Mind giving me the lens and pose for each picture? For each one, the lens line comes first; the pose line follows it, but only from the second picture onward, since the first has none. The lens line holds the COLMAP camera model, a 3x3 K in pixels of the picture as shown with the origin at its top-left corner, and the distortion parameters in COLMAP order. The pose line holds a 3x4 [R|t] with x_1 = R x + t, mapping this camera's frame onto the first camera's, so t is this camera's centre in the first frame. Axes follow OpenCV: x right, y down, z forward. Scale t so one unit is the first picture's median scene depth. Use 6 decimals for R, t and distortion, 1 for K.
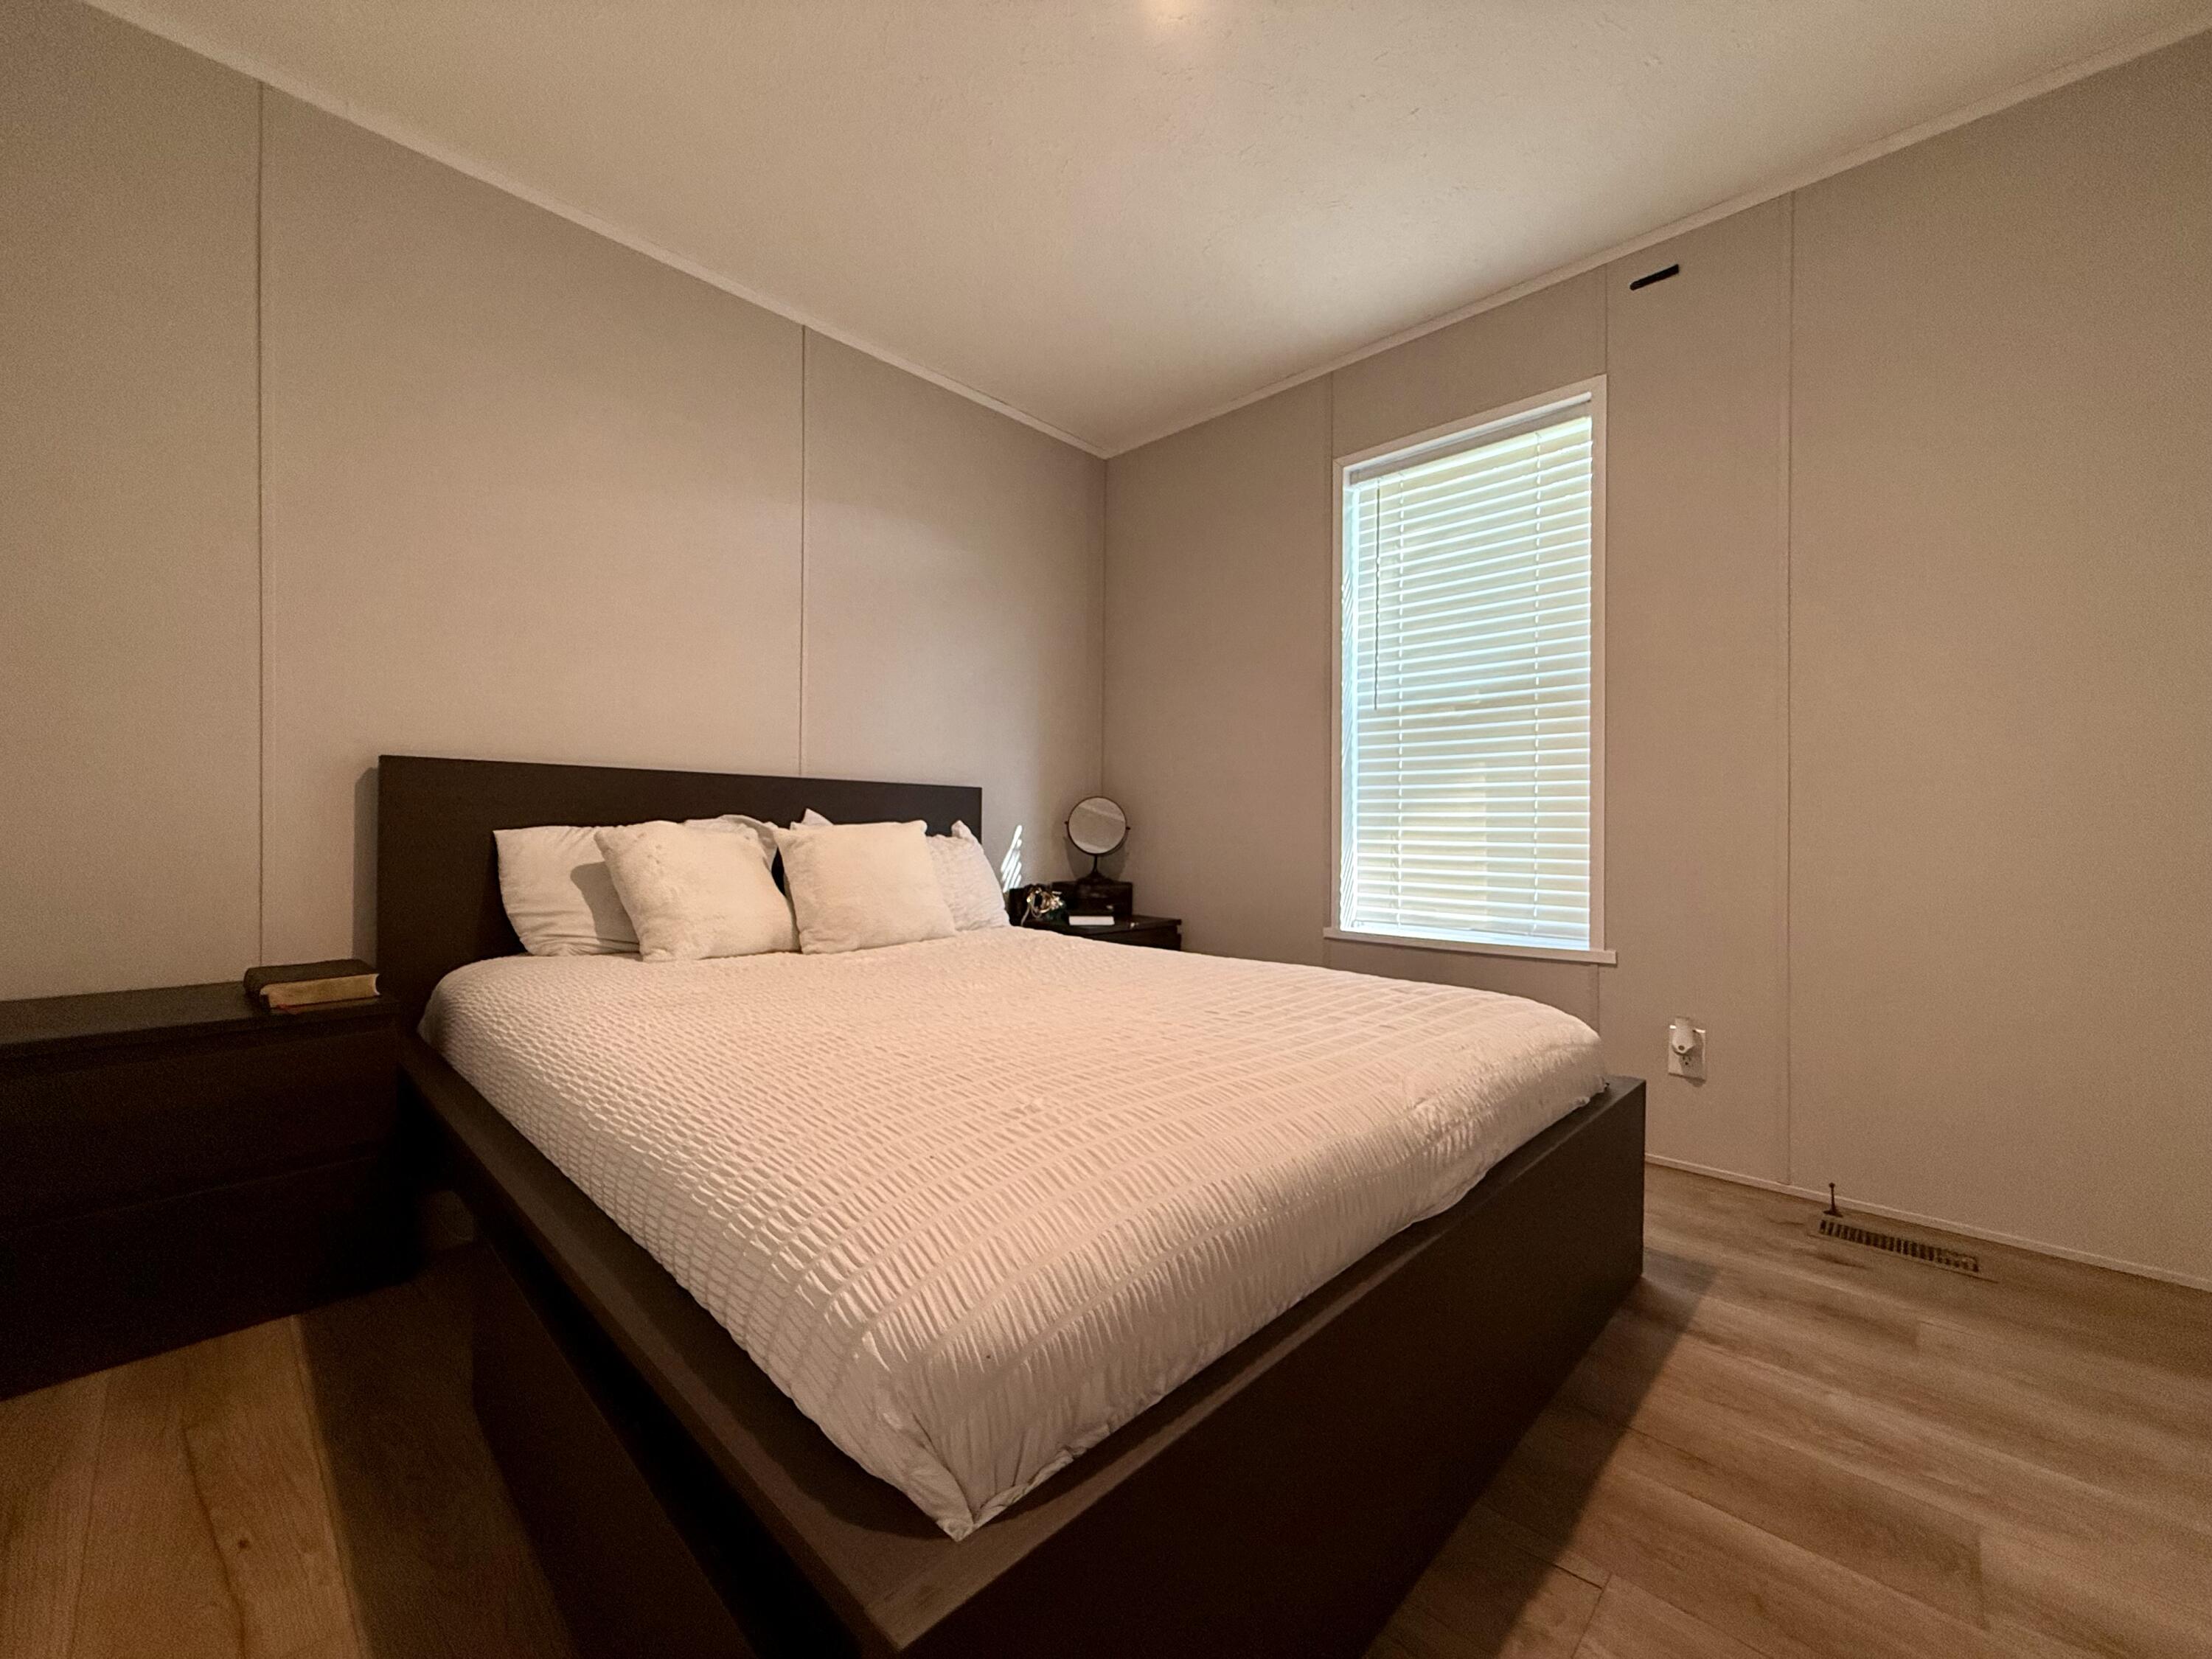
lens RADIAL K [[883.2, 0, 1099.0], [0, 883.2, 822.8], [0, 0, 1]] dist [-0.000089, -0.000467]
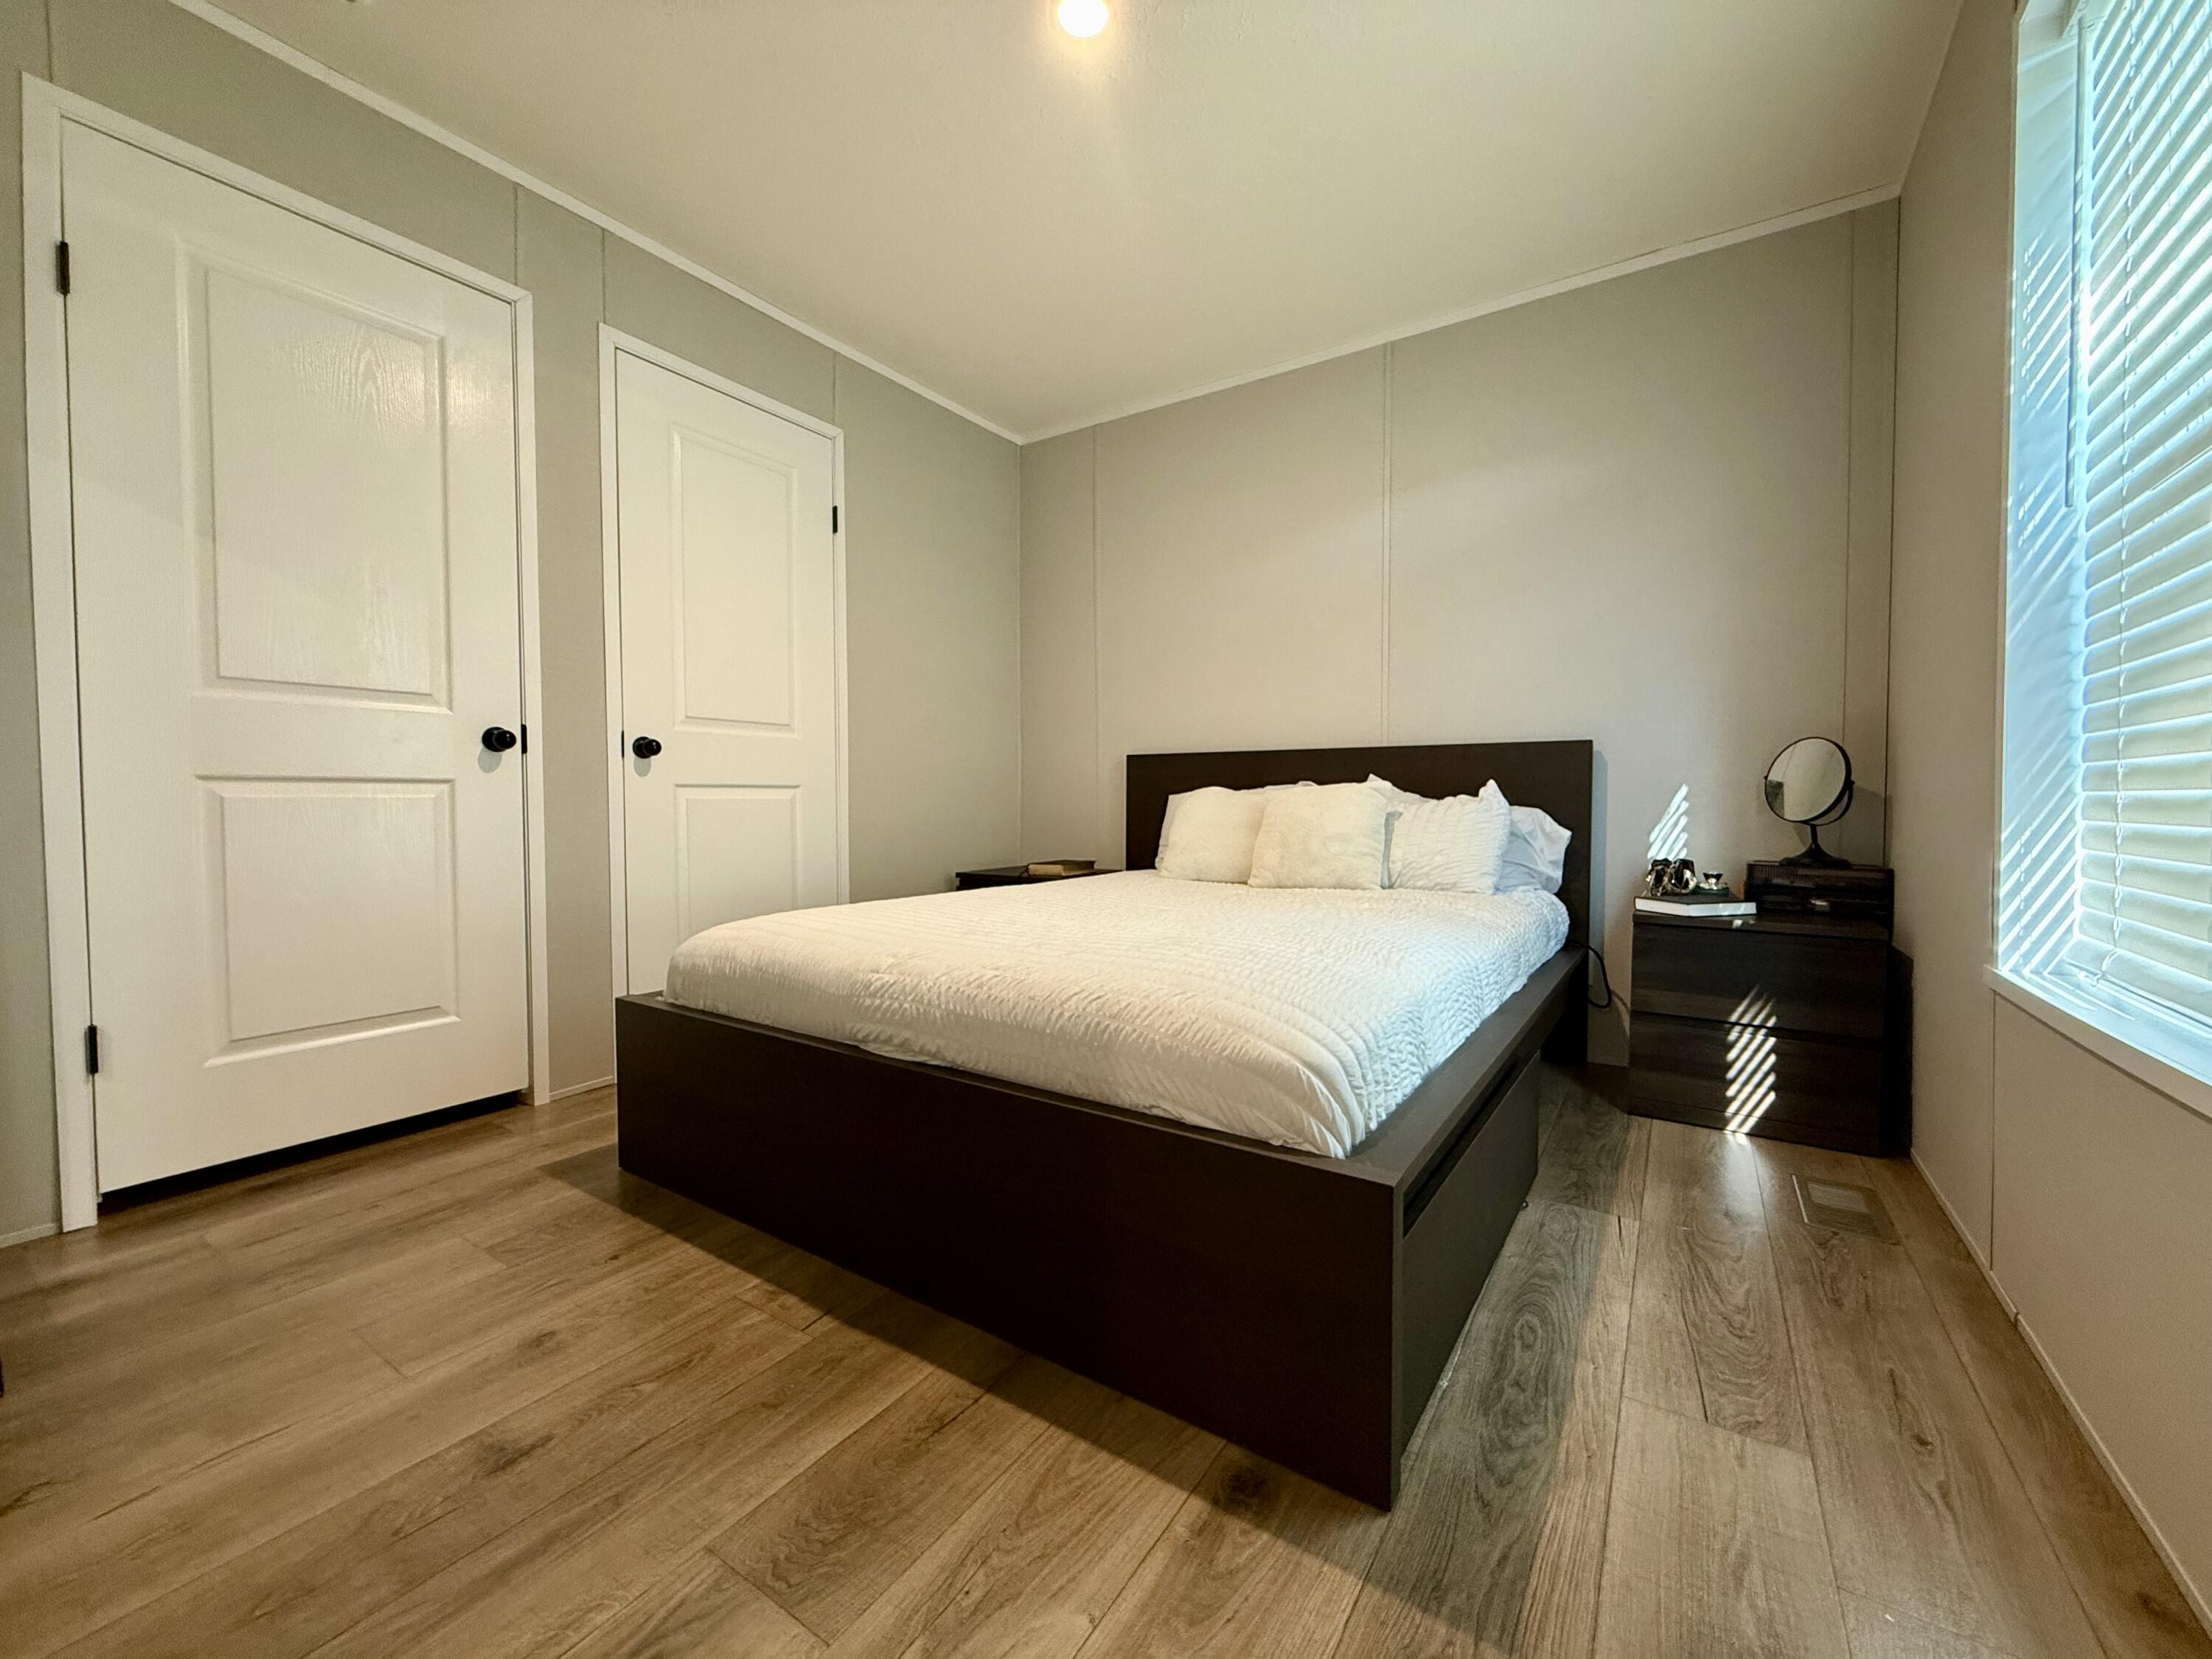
lens RADIAL K [[883.2, 0, 1111.4], [0, 883.2, 828.9], [0, 0, 1]] dist [-0.000089, -0.000467]
pose [[0.180648, 0.019325, -0.983358, 0.820148], [0.009578, 0.999725, 0.021406, 0.030352], [0.983501, -0.013285, 0.180414, 0.511111]]
